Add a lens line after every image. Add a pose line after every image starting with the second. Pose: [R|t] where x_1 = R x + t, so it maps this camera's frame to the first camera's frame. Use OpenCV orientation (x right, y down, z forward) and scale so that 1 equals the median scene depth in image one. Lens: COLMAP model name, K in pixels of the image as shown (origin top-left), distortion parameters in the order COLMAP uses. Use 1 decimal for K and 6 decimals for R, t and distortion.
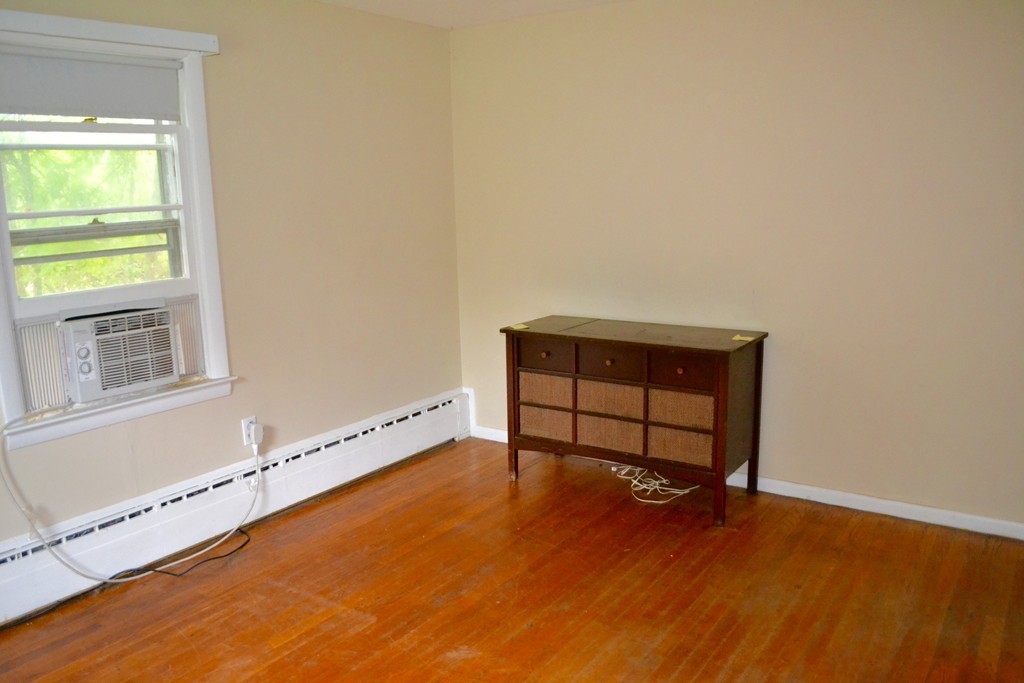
lens RADIAL K [[817.1, 0, 506.8], [0, 817.1, 350.8], [0, 0, 1]] dist [-0.084467, 0.011135]
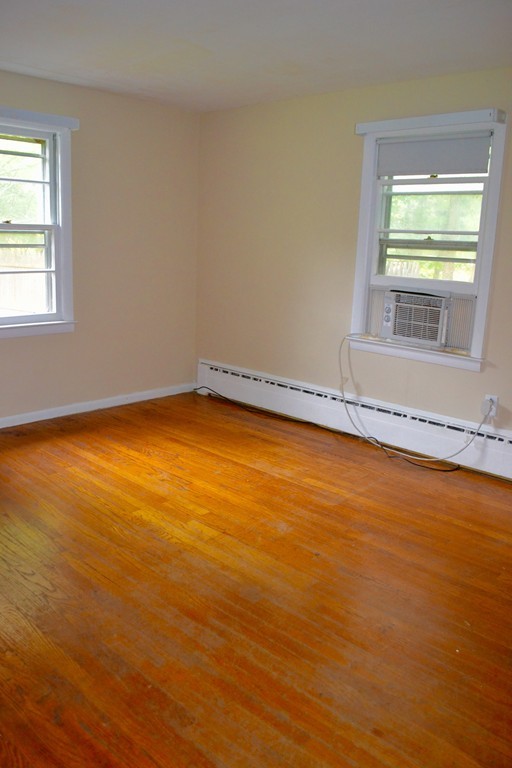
lens RADIAL K [[612.8, 0, 249.0], [0, 612.8, 380.2], [0, 0, 1]] dist [-0.084467, 0.011135]
pose [[-0.145048, 0.240481, -0.959755, 0.836015], [-0.228667, 0.935605, 0.268988, -0.142066], [0.962638, 0.258481, -0.080718, 0.836540]]
